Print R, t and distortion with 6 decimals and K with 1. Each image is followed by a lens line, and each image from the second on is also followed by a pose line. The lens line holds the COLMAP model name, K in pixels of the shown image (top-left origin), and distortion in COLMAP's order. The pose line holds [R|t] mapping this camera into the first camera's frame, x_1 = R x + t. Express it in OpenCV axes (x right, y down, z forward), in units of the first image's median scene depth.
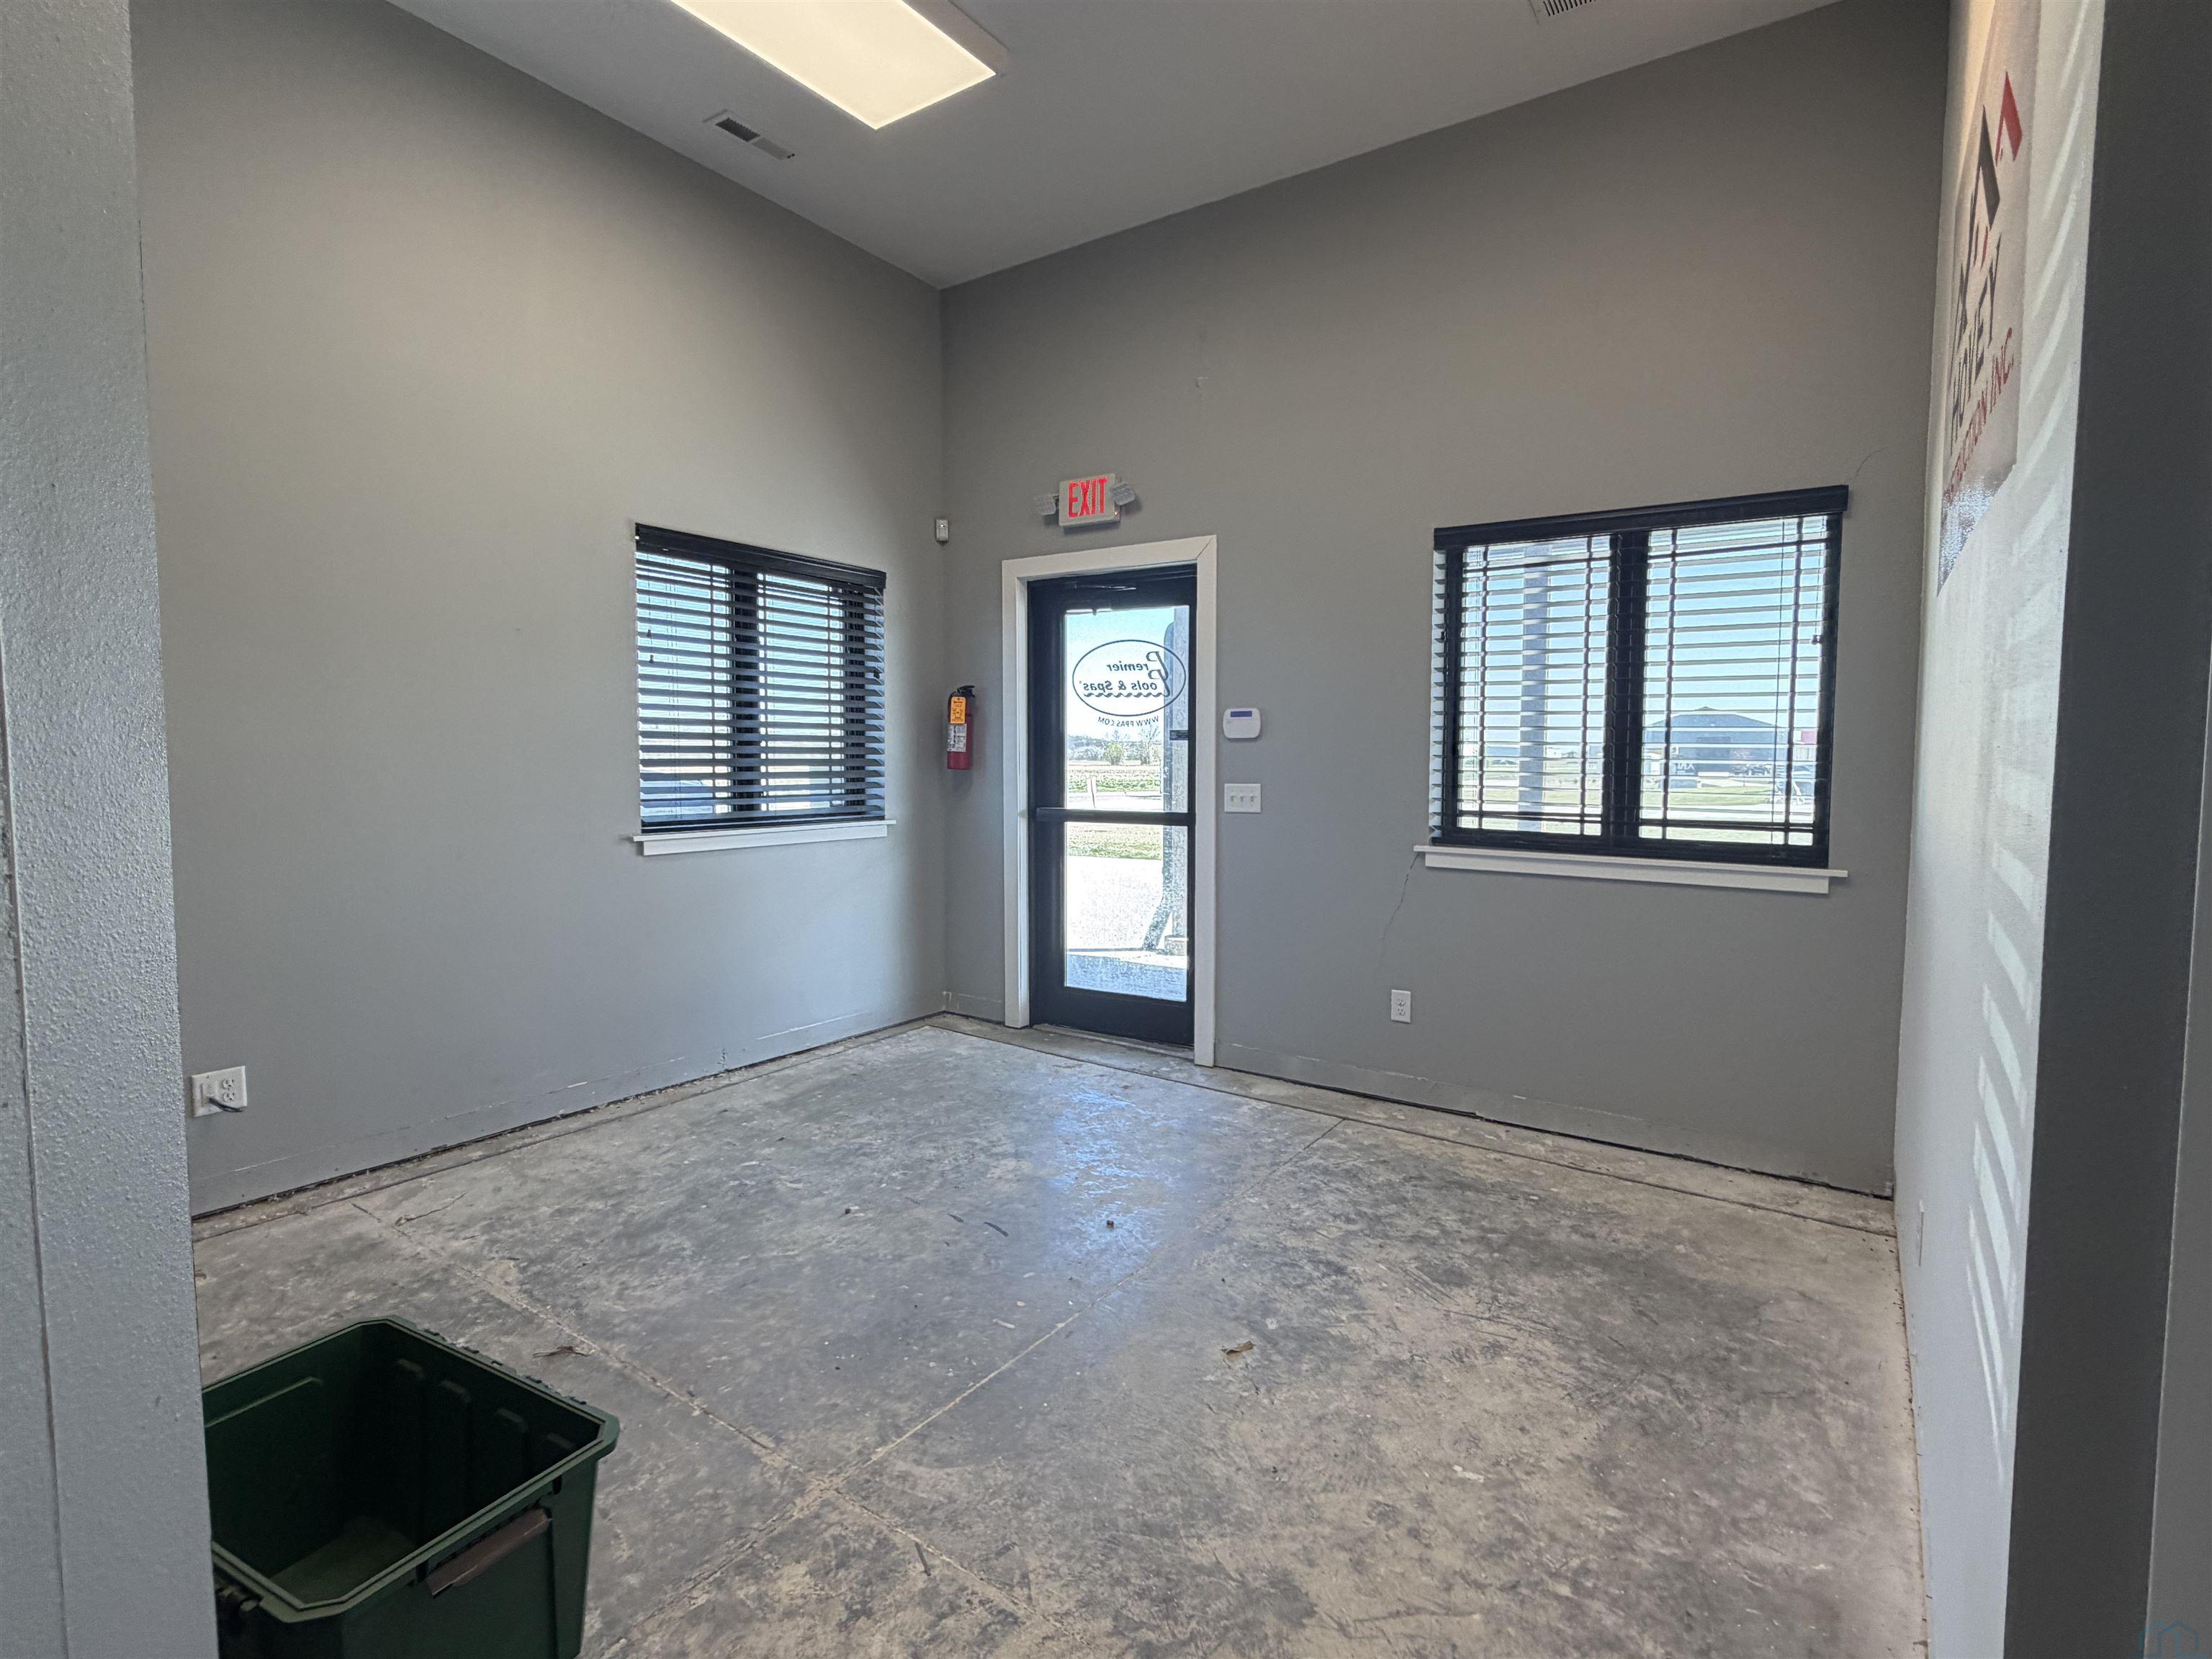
lens RADIAL K [[1146.1, 0, 1092.1], [0, 1146.1, 814.7], [0, 0, 1]] dist [0.002418, 0.001086]
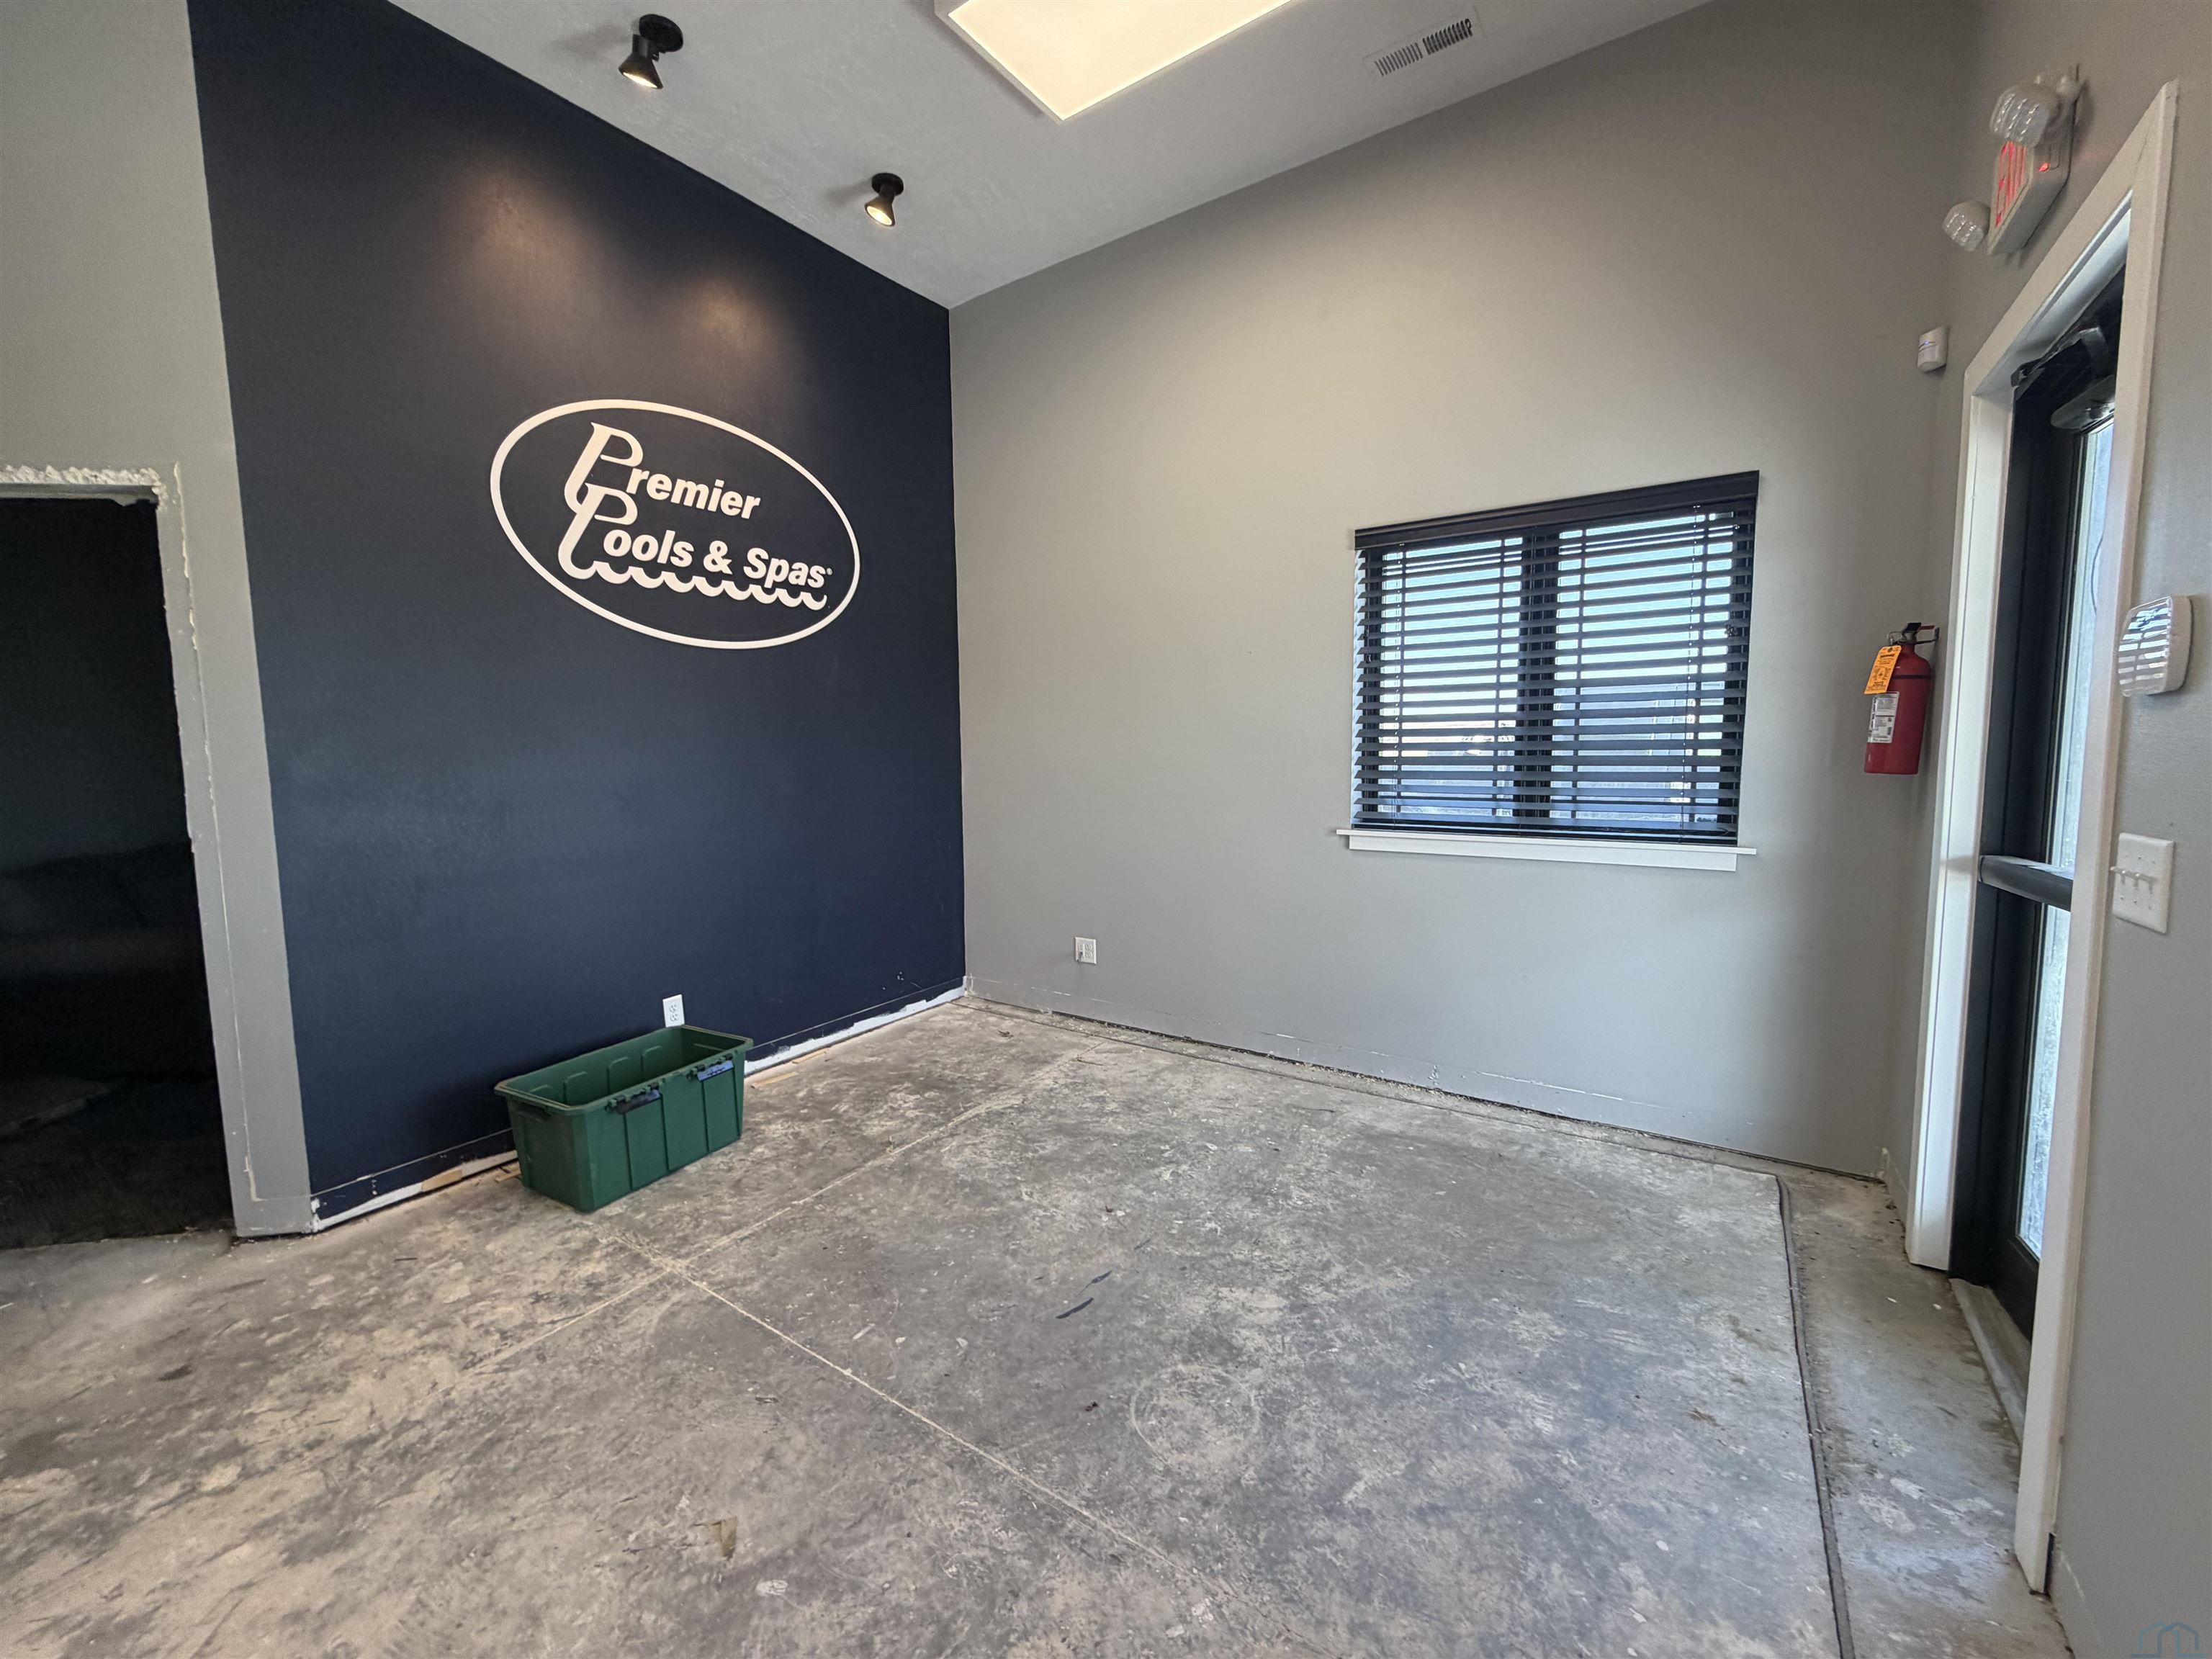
lens RADIAL K [[882.4, 0, 1074.6], [0, 882.4, 824.5], [0, 0, 1]] dist [0.000084, 0.000403]
pose [[-0.019140, 0.079552, -0.996647, 0.482486], [-0.041907, 0.995890, 0.080296, -0.047604], [0.998938, 0.043303, -0.015727, 0.874121]]
